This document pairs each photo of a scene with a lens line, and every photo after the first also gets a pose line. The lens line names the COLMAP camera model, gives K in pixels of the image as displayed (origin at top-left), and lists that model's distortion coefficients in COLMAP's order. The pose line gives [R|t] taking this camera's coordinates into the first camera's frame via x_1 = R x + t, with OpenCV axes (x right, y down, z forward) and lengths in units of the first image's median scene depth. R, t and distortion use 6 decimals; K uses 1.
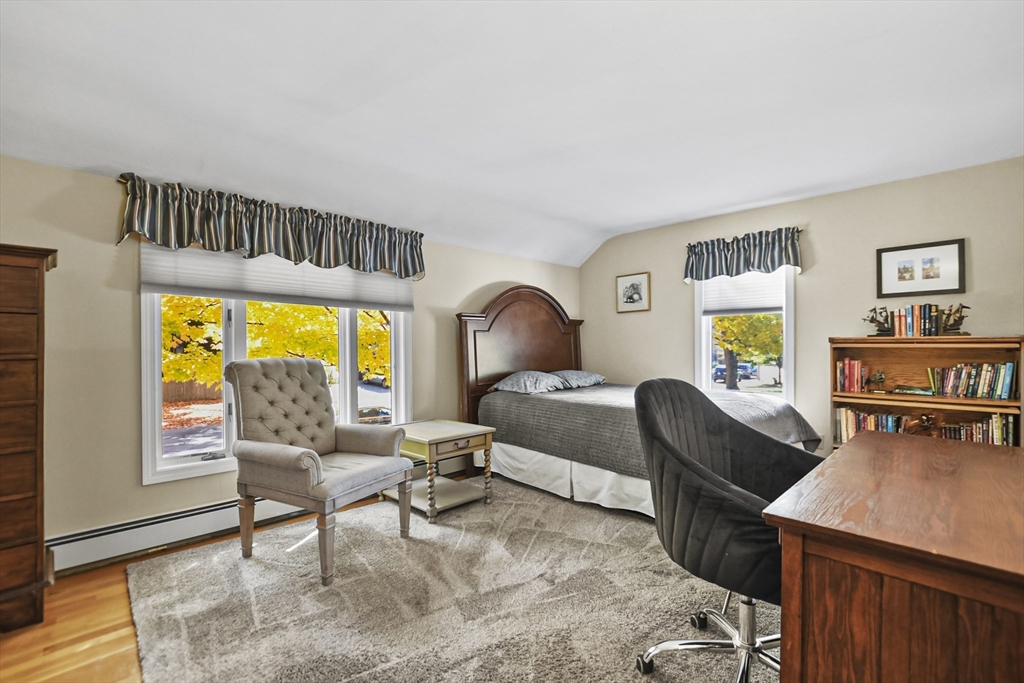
lens RADIAL K [[449.9, 0, 507.1], [0, 449.9, 342.4], [0, 0, 1]] dist [-0.012759, 0.003376]
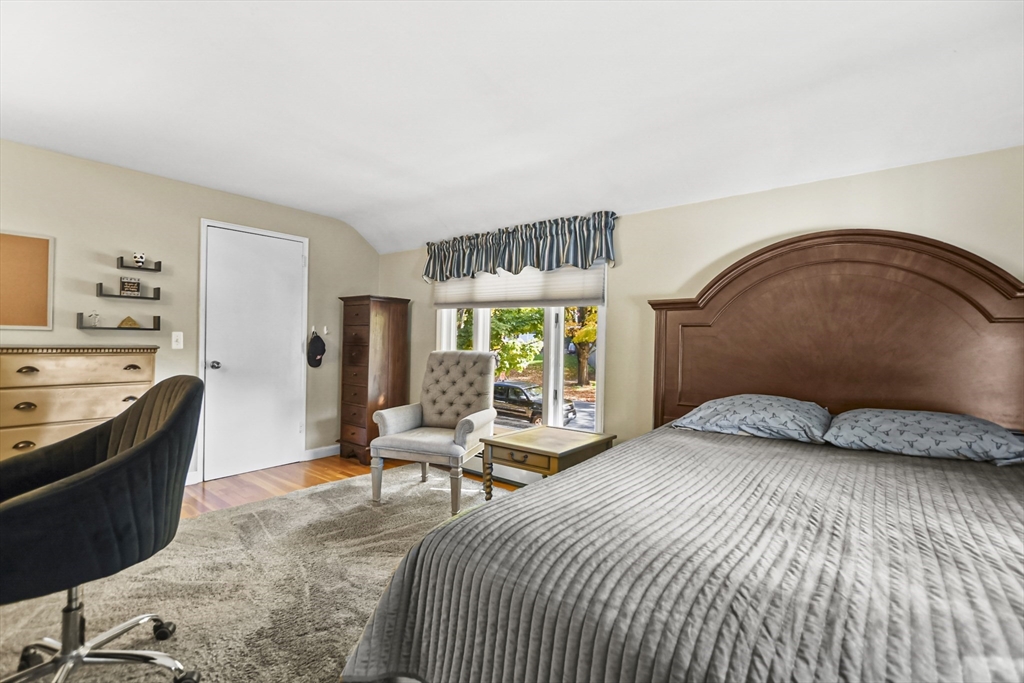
lens RADIAL K [[449.9, 0, 508.6], [0, 449.9, 342.0], [0, 0, 1]] dist [-0.012759, 0.003376]
pose [[0.135381, -0.002936, -0.990789, 0.794532], [-0.017099, 0.999840, -0.005299, 0.013735], [0.990646, 0.017659, 0.135309, 0.901306]]
